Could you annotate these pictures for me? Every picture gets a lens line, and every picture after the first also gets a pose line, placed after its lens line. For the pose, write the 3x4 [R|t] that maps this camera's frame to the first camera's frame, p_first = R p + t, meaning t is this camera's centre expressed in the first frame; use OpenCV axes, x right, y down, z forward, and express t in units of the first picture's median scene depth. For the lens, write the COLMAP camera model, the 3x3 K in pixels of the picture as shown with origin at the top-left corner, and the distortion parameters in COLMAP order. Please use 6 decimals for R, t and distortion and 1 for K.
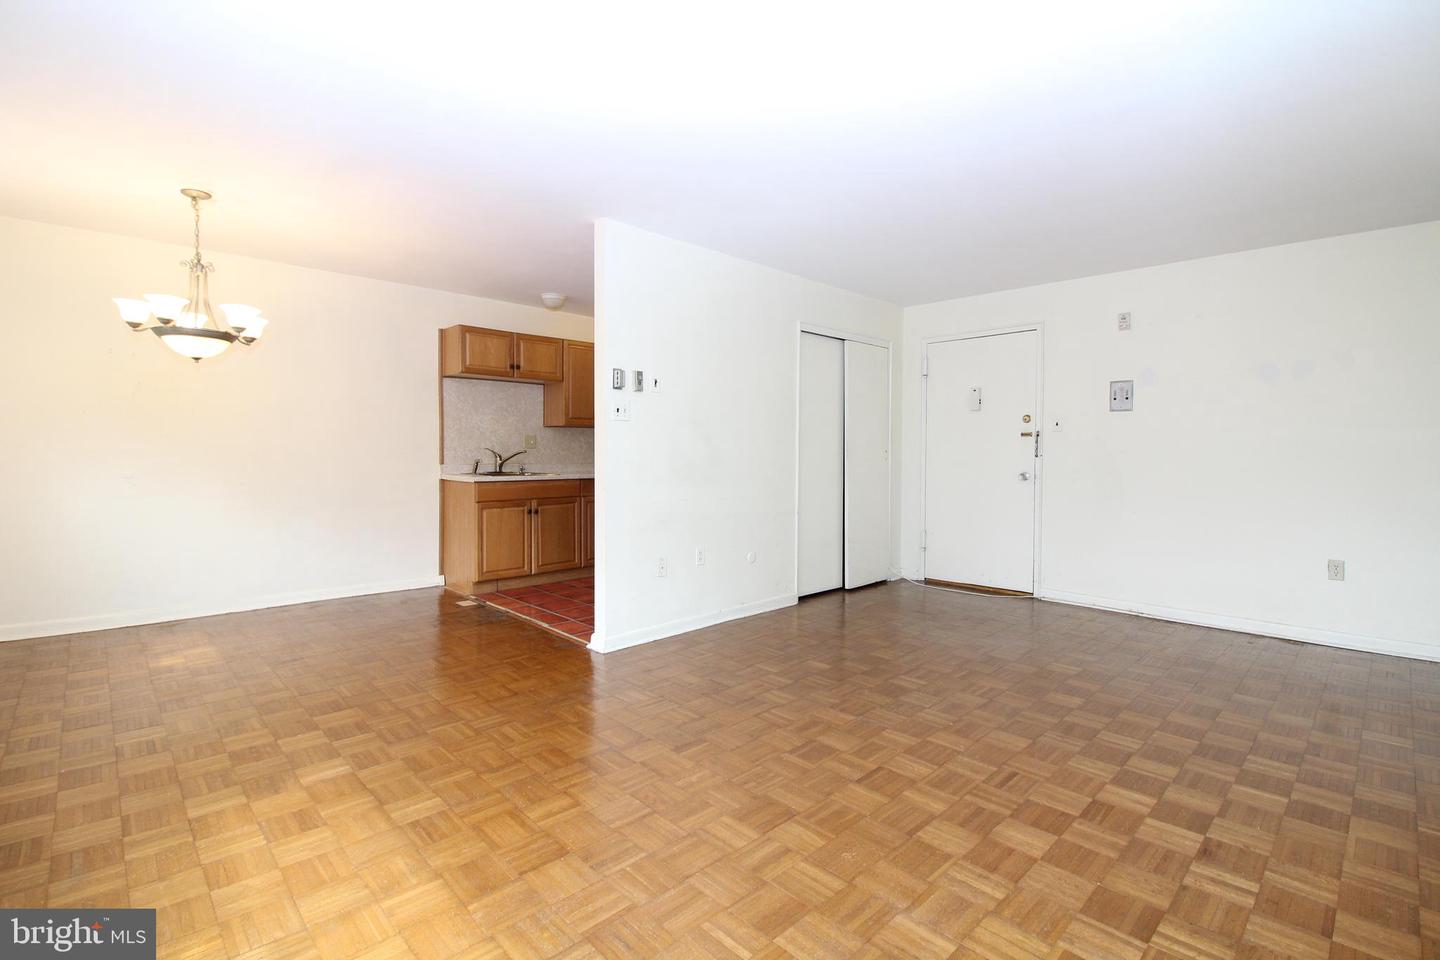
lens RADIAL K [[662.6, 0, 721.8], [0, 662.6, 468.7], [0, 0, 1]] dist [0.000739, -0.013831]
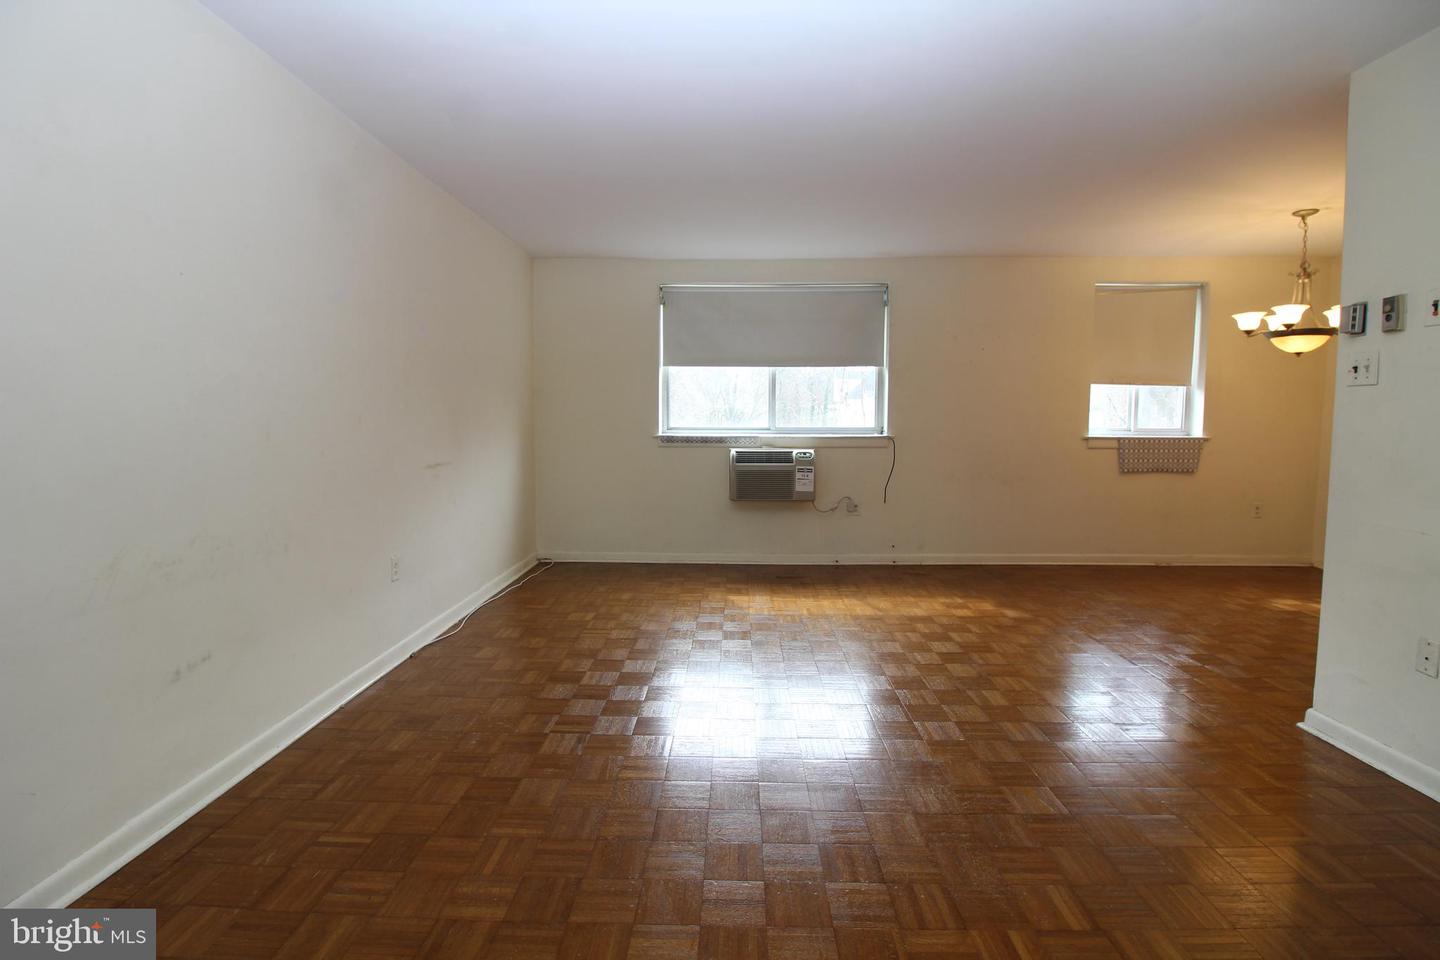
lens RADIAL K [[662.6, 0, 721.8], [0, 662.6, 468.7], [0, 0, 1]] dist [0.000739, -0.013831]
pose [[-0.713594, 0.043901, -0.699183, 0.708512], [-0.024905, 0.995814, 0.087945, -0.034597], [0.700117, 0.080170, -0.709513, 1.025203]]
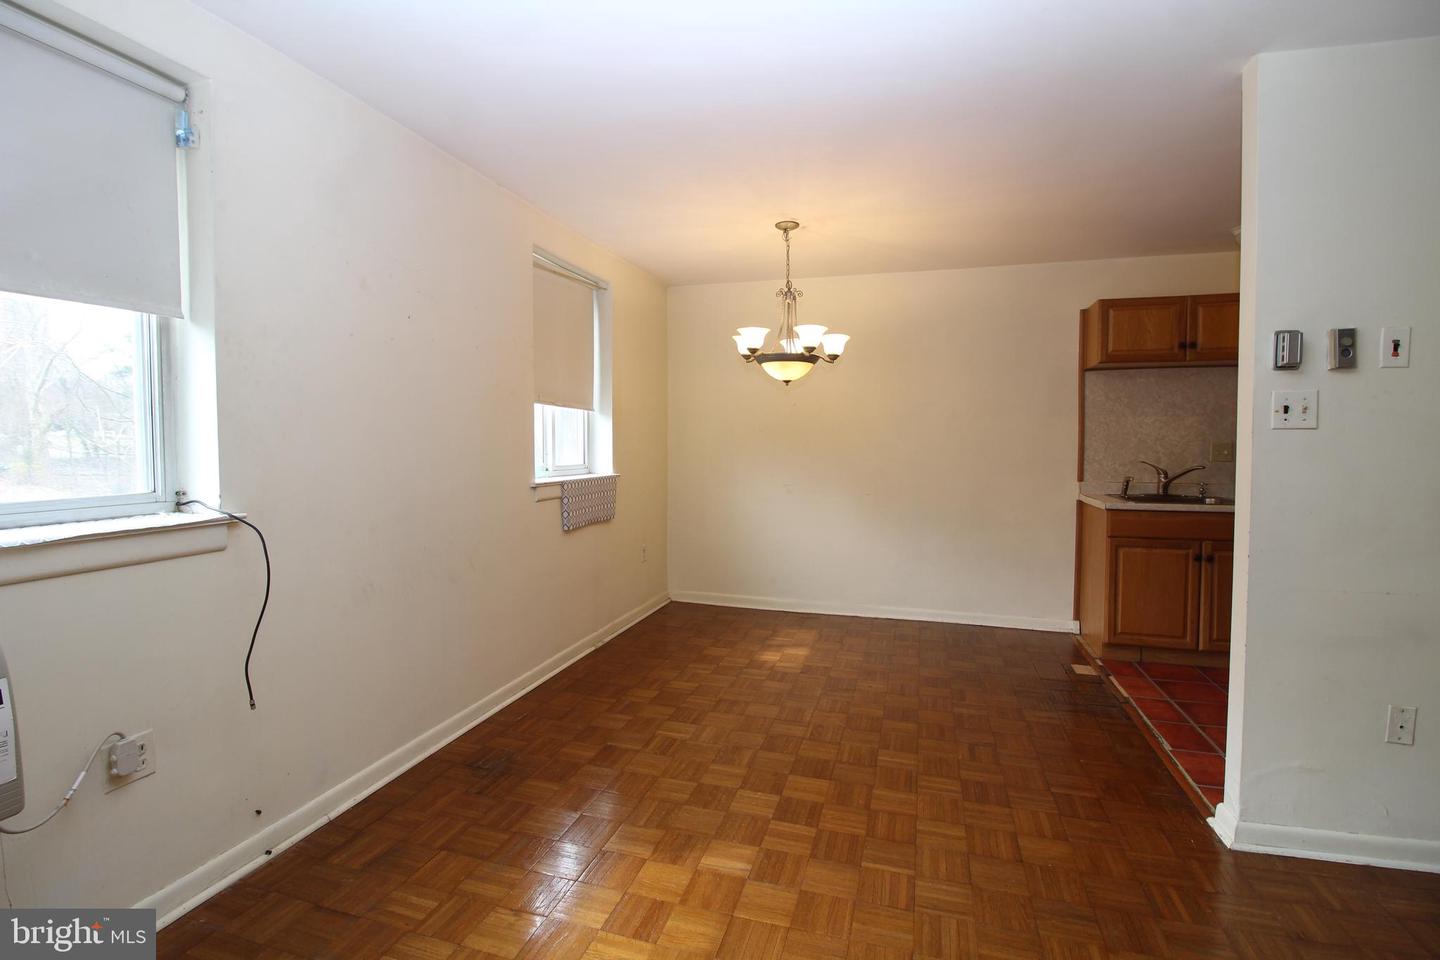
lens RADIAL K [[662.6, 0, 721.8], [0, 662.6, 468.7], [0, 0, 1]] dist [0.000739, -0.013831]
pose [[0.490205, 0.029613, -0.871104, 0.080952], [-0.021889, 0.999526, 0.021661, -0.043048], [0.871332, 0.008449, 0.490621, 0.349630]]
